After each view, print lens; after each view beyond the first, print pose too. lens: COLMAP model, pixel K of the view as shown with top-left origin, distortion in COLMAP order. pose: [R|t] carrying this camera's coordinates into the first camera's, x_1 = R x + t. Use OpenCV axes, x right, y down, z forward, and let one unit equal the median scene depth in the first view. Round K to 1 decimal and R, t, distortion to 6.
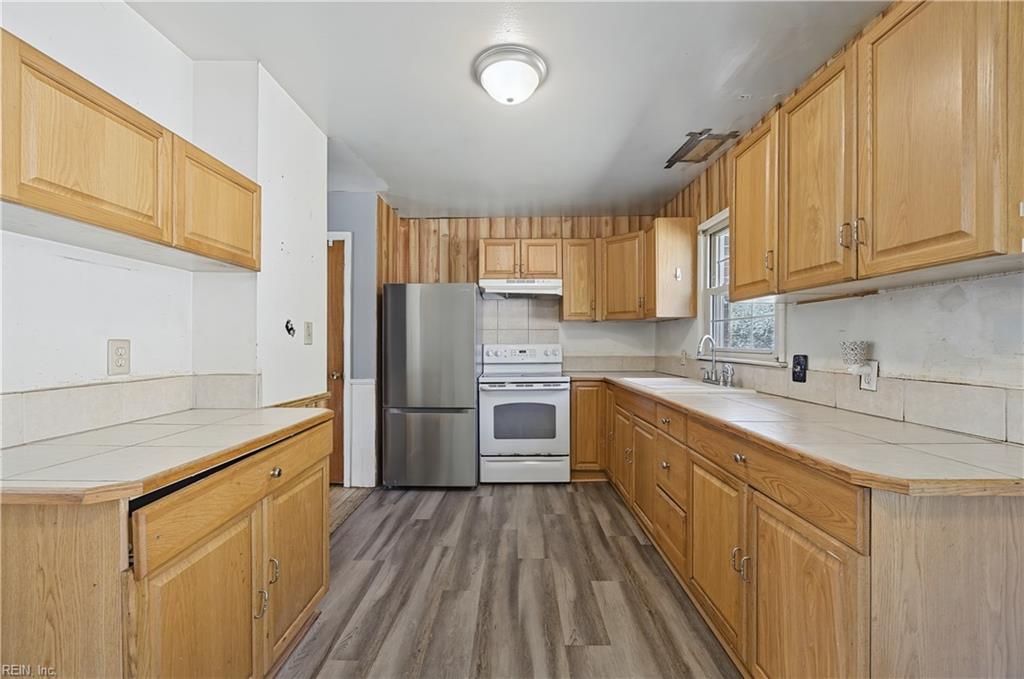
lens RADIAL K [[404.0, 0, 507.5], [0, 404.0, 344.7], [0, 0, 1]] dist [-0.000082, -0.001091]
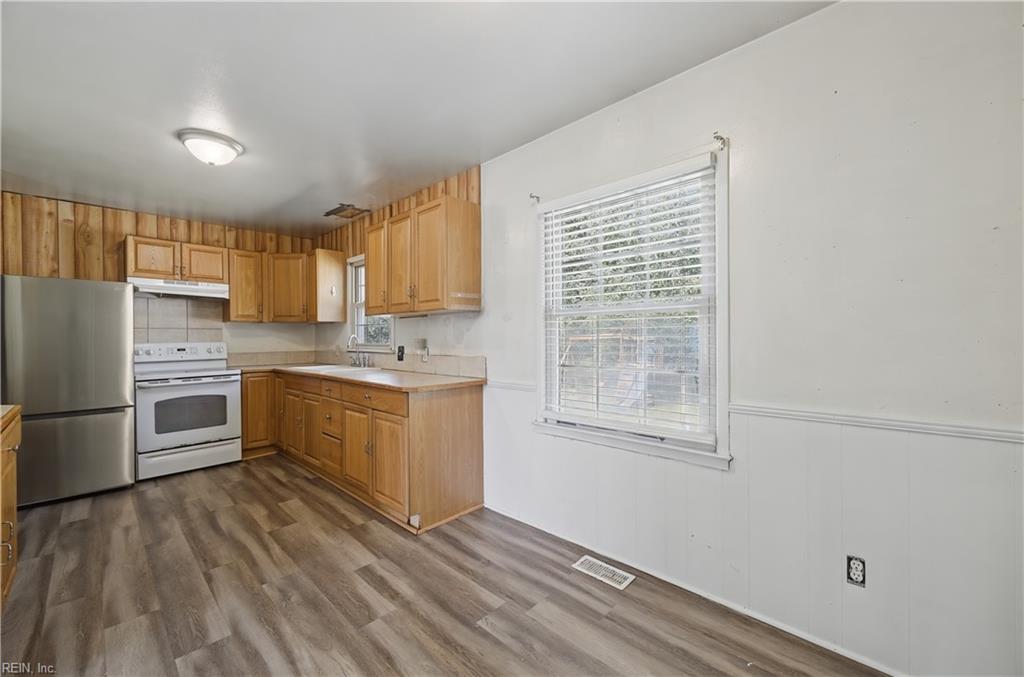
lens RADIAL K [[404.0, 0, 510.3], [0, 404.0, 338.9], [0, 0, 1]] dist [-0.000082, -0.001091]
pose [[0.681014, -0.006151, 0.732244, -0.240376], [0.011424, 0.999932, -0.002226, 0.001738], [-0.732181, 0.009881, 0.681038, -0.520172]]
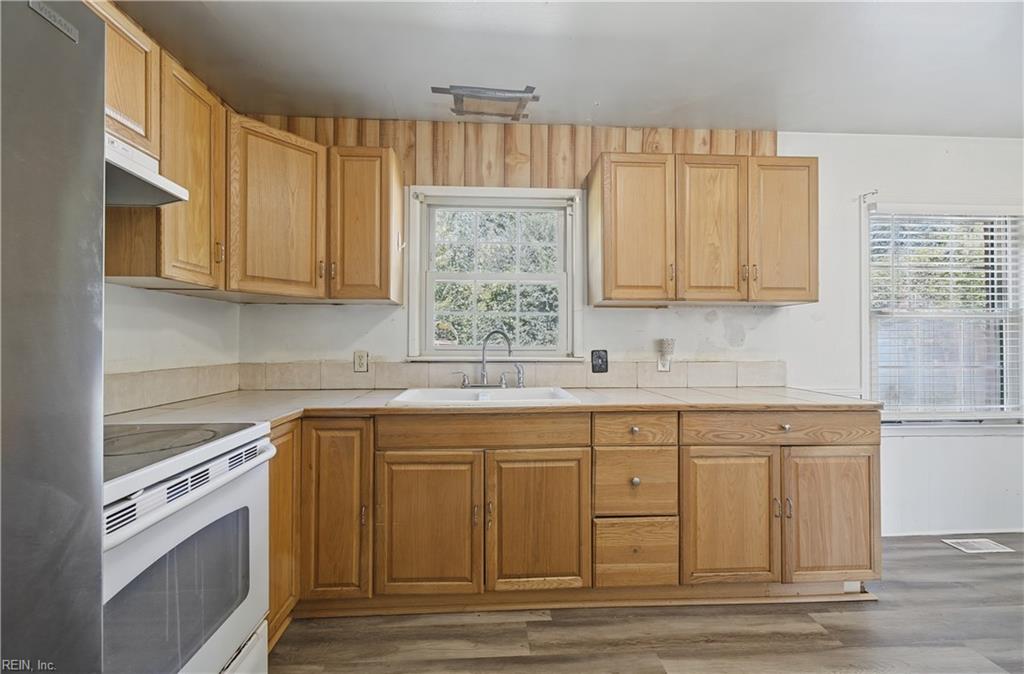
lens RADIAL K [[404.0, 0, 505.1], [0, 404.0, 342.0], [0, 0, 1]] dist [-0.000082, -0.001091]
pose [[-0.064294, 0.001364, 0.997930, -0.377215], [0.004433, 0.999990, -0.001081, 0.001221], [-0.997921, 0.004354, -0.064299, 1.117213]]
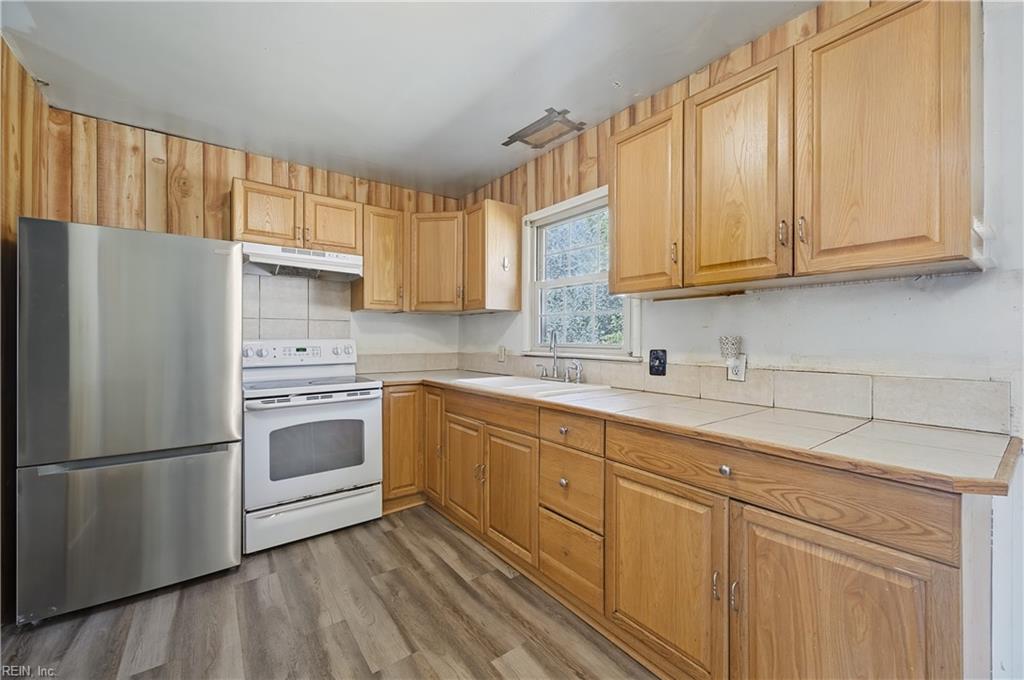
lens RADIAL K [[404.0, 0, 508.9], [0, 404.0, 339.4], [0, 0, 1]] dist [-0.000082, -0.001091]
pose [[0.791359, 0.000370, 0.611351, -0.182063], [0.001311, 0.999996, -0.002302, 0.000704], [-0.611350, 0.002623, 0.791356, 0.335262]]
